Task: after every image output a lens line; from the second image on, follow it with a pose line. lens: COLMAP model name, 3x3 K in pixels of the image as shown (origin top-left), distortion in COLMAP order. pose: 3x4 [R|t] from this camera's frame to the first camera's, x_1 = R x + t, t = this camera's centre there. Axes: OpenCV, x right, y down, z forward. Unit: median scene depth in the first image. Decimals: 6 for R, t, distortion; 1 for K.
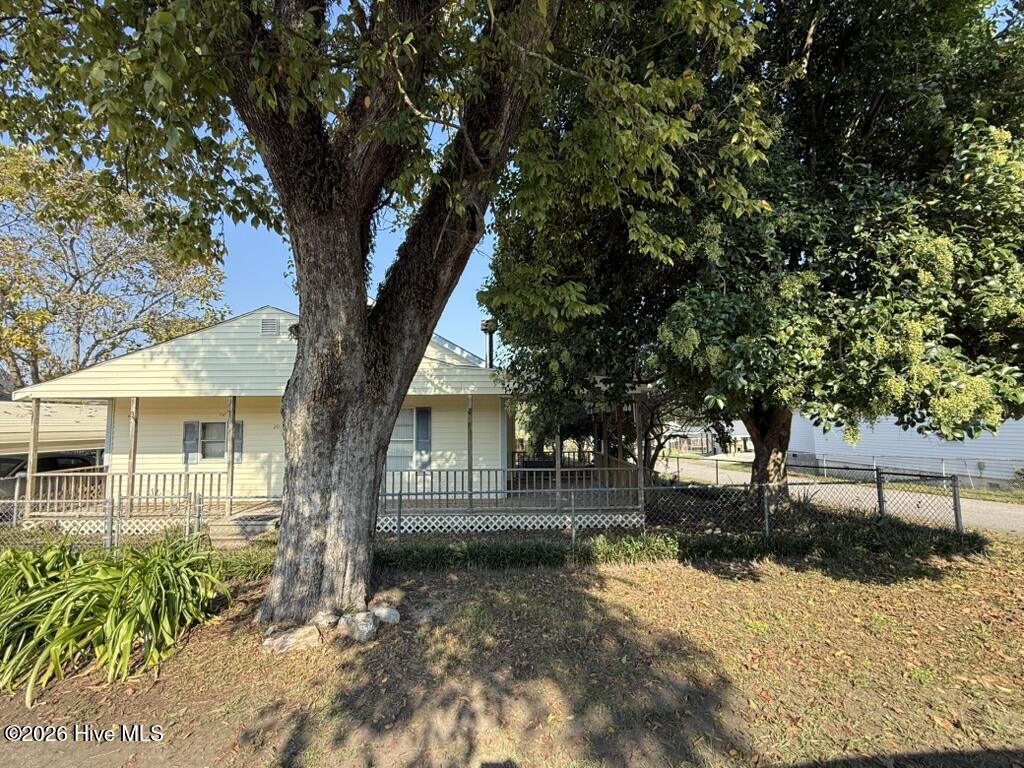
lens RADIAL K [[518.9, 0, 512.0], [0, 518.9, 384.0], [0, 0, 1]] dist [-0.001324, -0.000165]
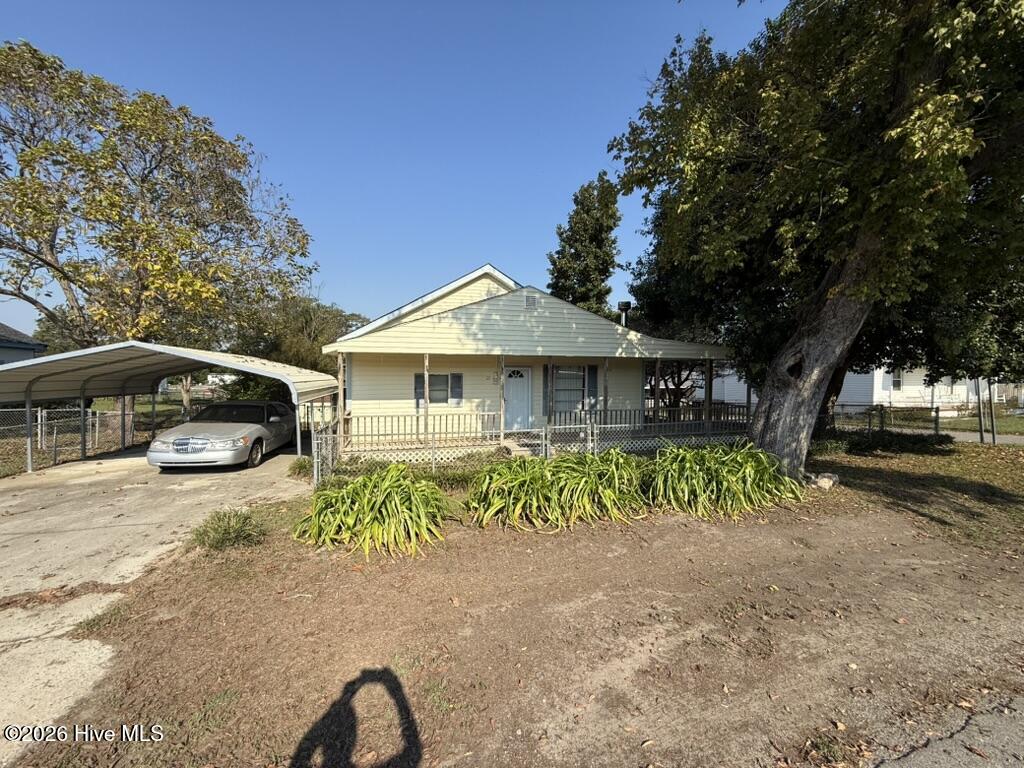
lens RADIAL K [[408.6, 0, 509.0], [0, 408.6, 384.9], [0, 0, 1]] dist [0.000020, 0.000045]
pose [[0.955561, 0.004913, 0.294752, -0.706999], [-0.030969, 0.996002, 0.083796, 0.011231], [-0.293162, -0.089200, 0.951893, 0.016771]]
